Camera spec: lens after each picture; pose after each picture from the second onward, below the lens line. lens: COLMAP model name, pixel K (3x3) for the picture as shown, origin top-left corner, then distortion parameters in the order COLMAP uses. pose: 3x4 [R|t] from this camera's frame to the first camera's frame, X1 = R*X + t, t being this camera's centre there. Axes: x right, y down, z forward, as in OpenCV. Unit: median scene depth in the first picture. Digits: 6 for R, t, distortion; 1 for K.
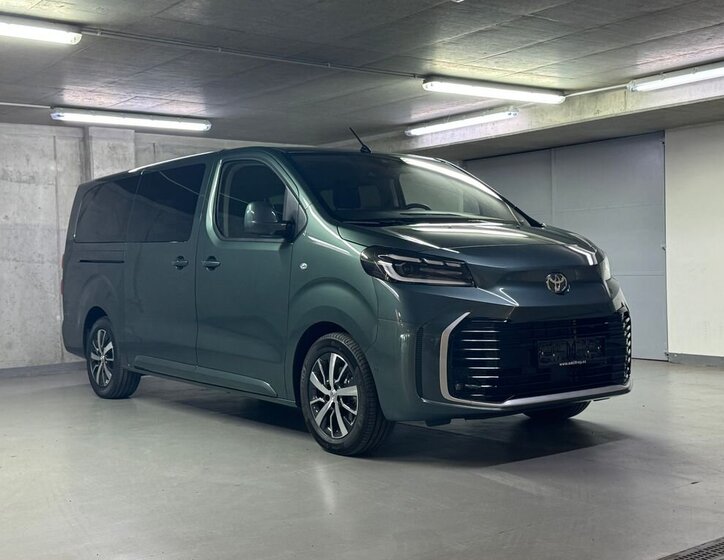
lens RADIAL K [[979.5, 0, 362.2], [0, 979.5, 279.5], [0, 0, 1]] dist [0.006291, 0.000000]
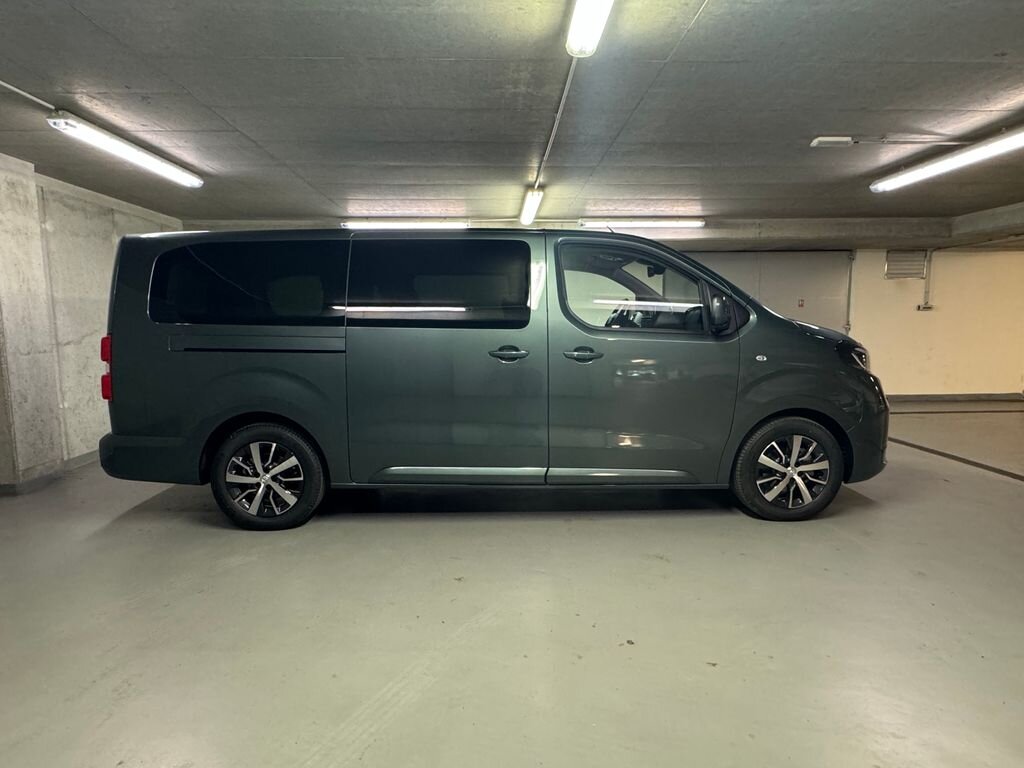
lens RADIAL K [[574.8, 0, 512.2], [0, 574.8, 384.3], [0, 0, 1]] dist [-0.006450, -0.000398]
pose [[0.579630, -0.073561, 0.811552, -0.519425], [0.006026, 0.996277, 0.086001, -0.030005], [-0.814857, -0.044958, 0.577916, 0.604454]]
